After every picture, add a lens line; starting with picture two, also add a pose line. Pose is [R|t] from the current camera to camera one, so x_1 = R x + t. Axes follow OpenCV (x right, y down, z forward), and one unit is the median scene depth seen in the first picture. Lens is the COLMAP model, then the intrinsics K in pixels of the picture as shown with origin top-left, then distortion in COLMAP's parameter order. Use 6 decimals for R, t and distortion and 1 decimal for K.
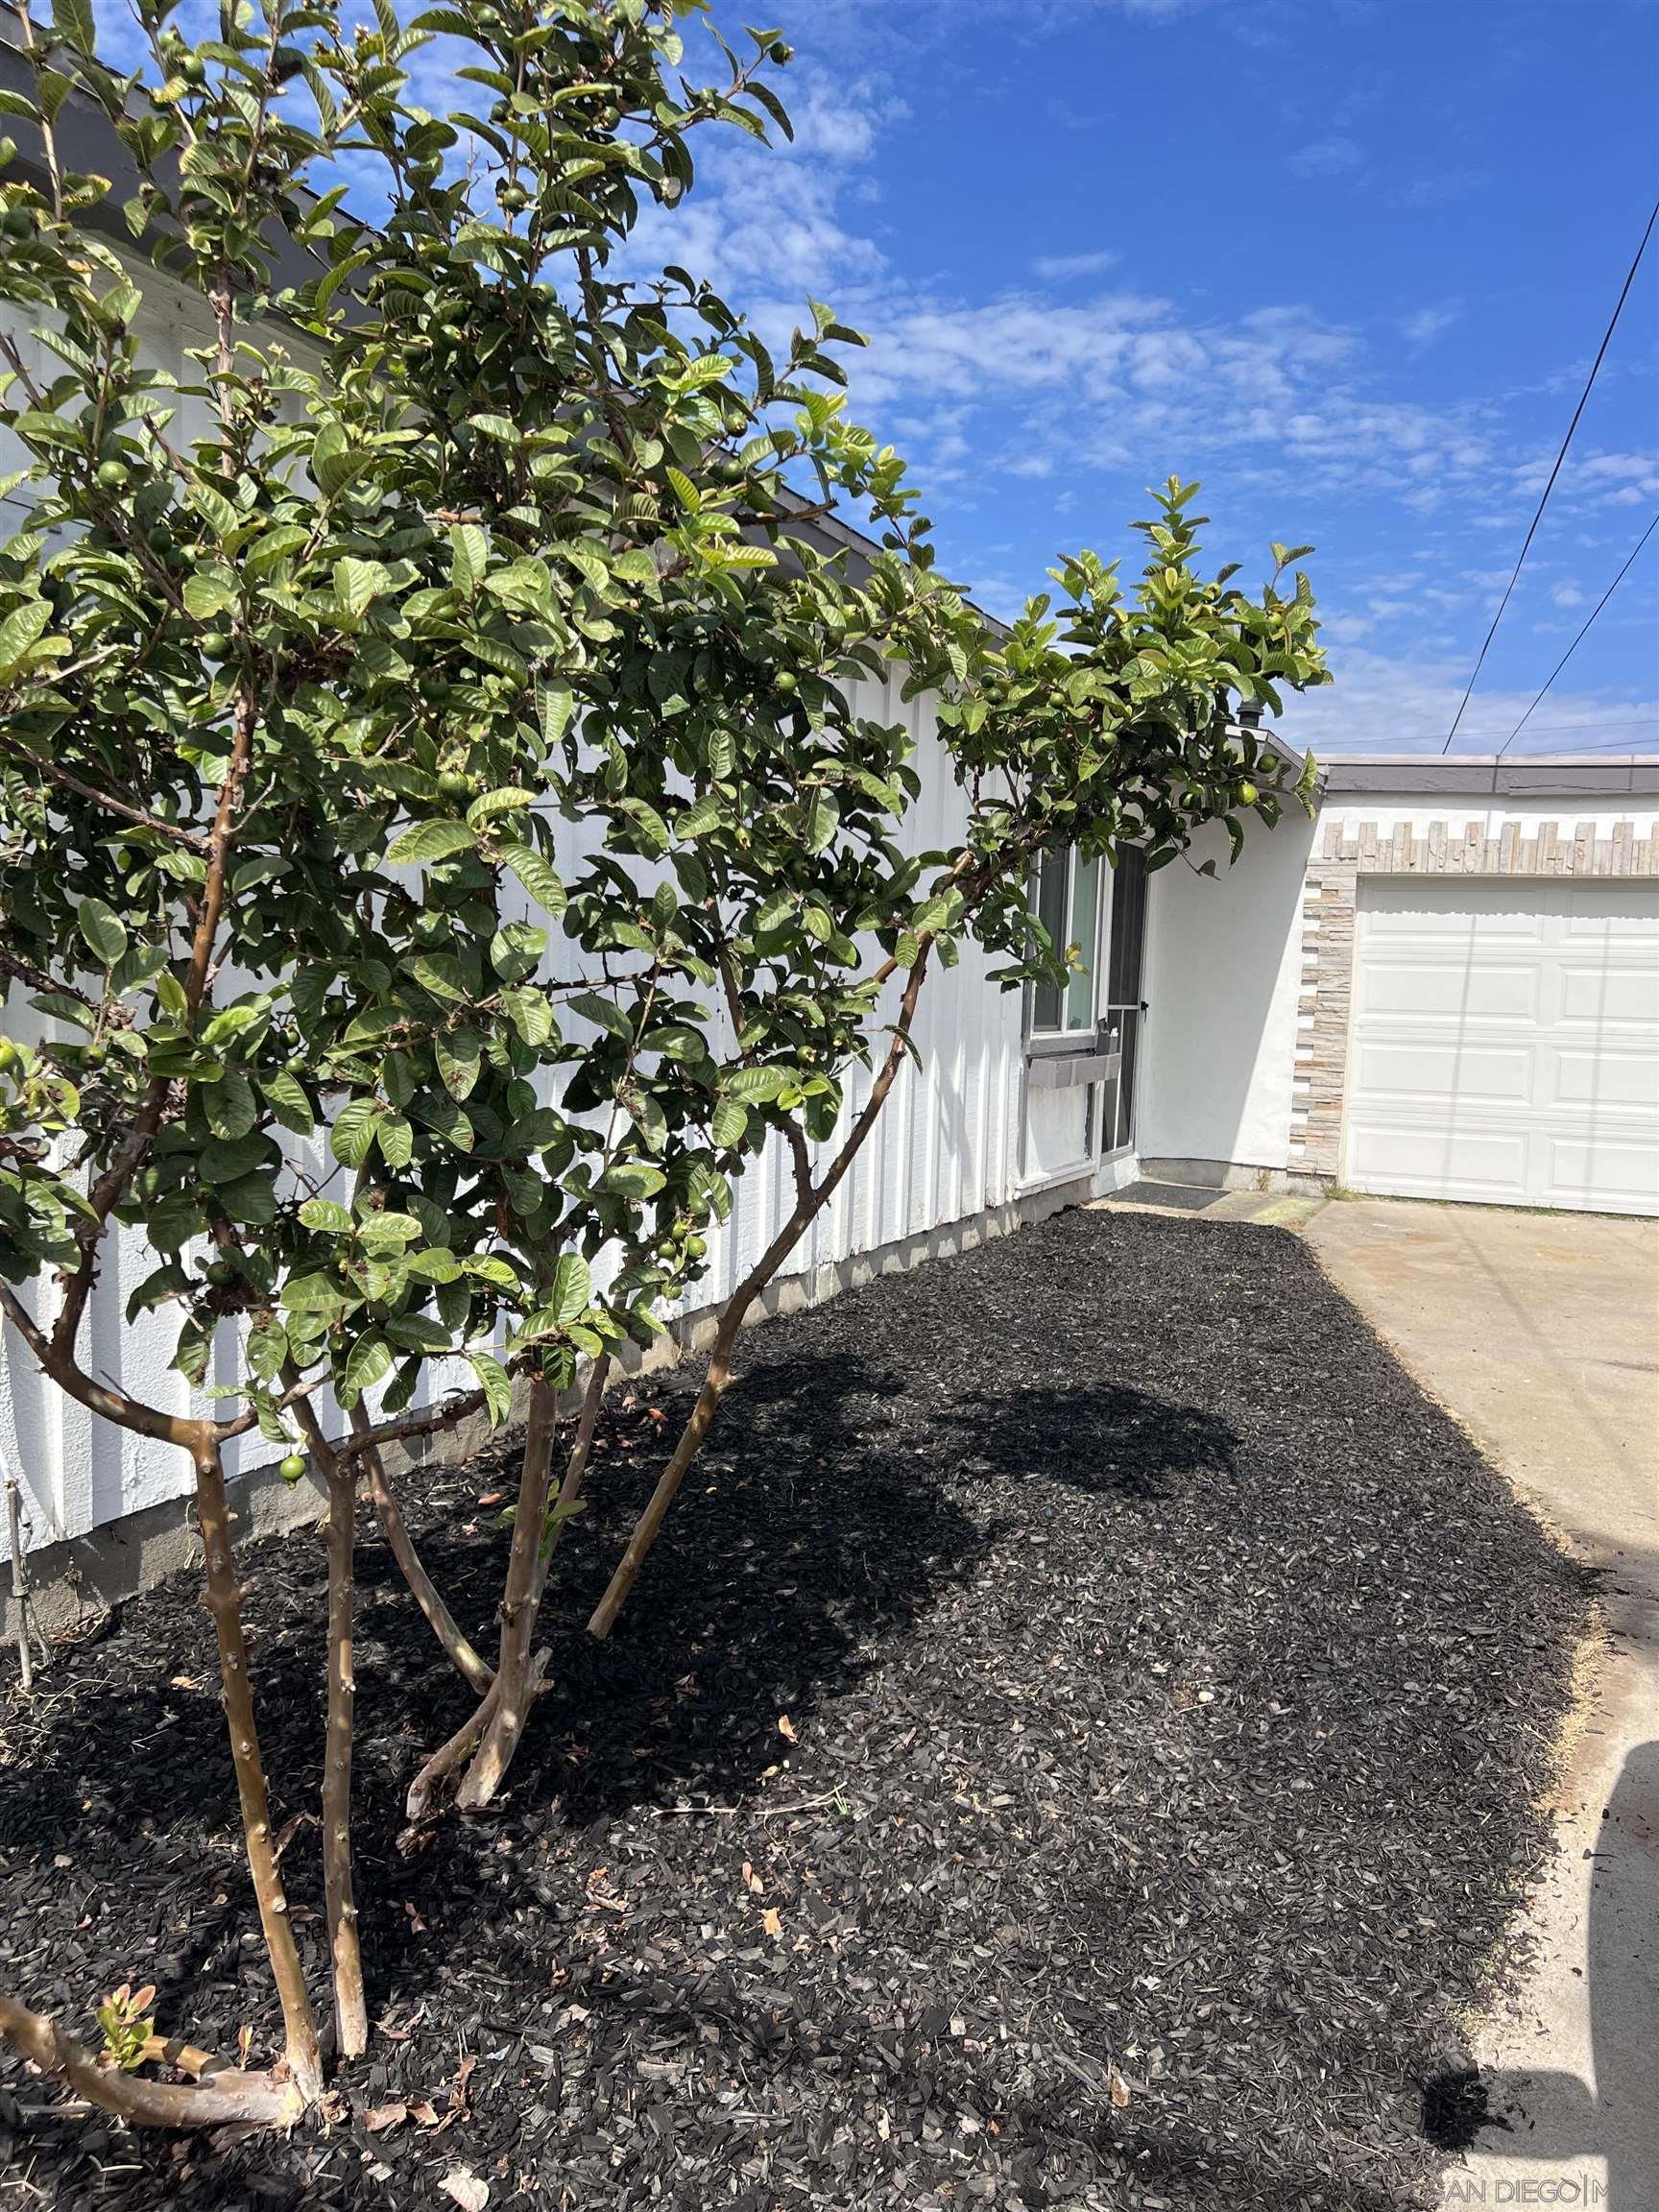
lens RADIAL K [[1656.9, 0, 829.5], [0, 1656.9, 1106.0], [0, 0, 1]] dist [0.001171, 0.002123]
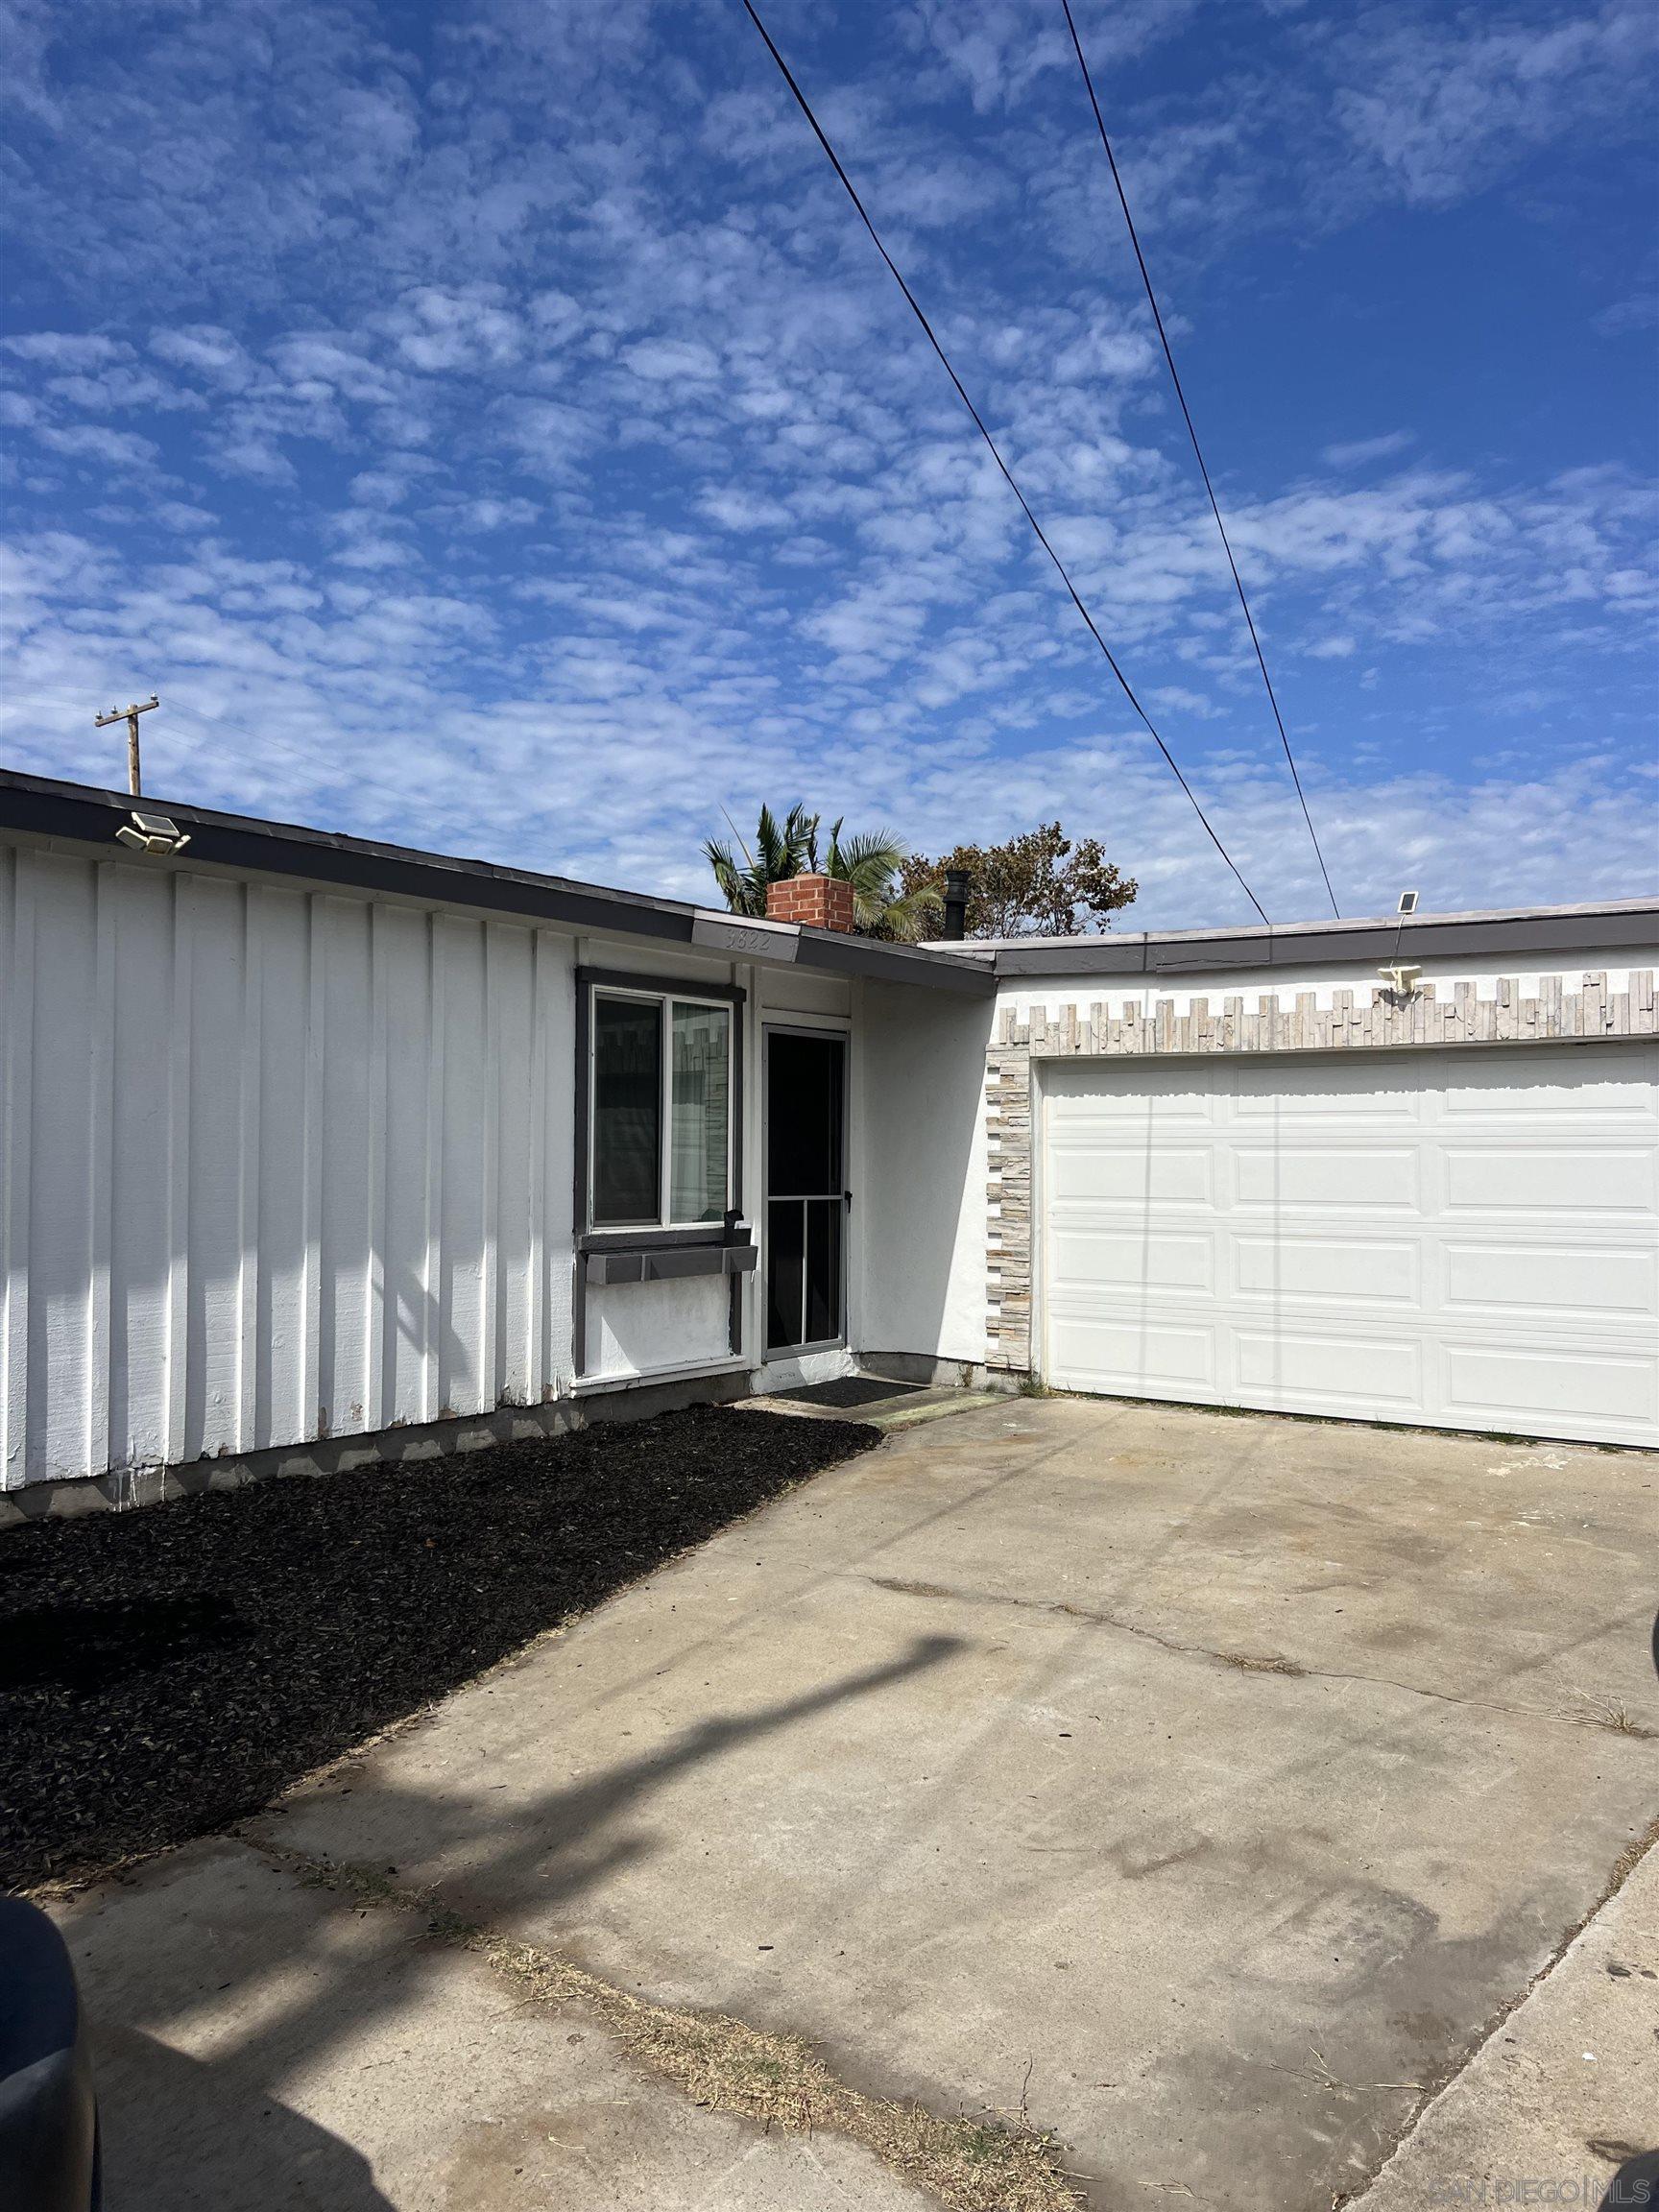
lens RADIAL K [[1641.7, 0, 836.1], [0, 1641.7, 1077.3], [0, 0, 1]] dist [0.121864, -0.174862]
pose [[0.981672, -0.032933, -0.187711, 0.376443], [0.008114, 0.991285, -0.131481, -0.001702], [0.190405, 0.127548, 0.973384, 0.031770]]
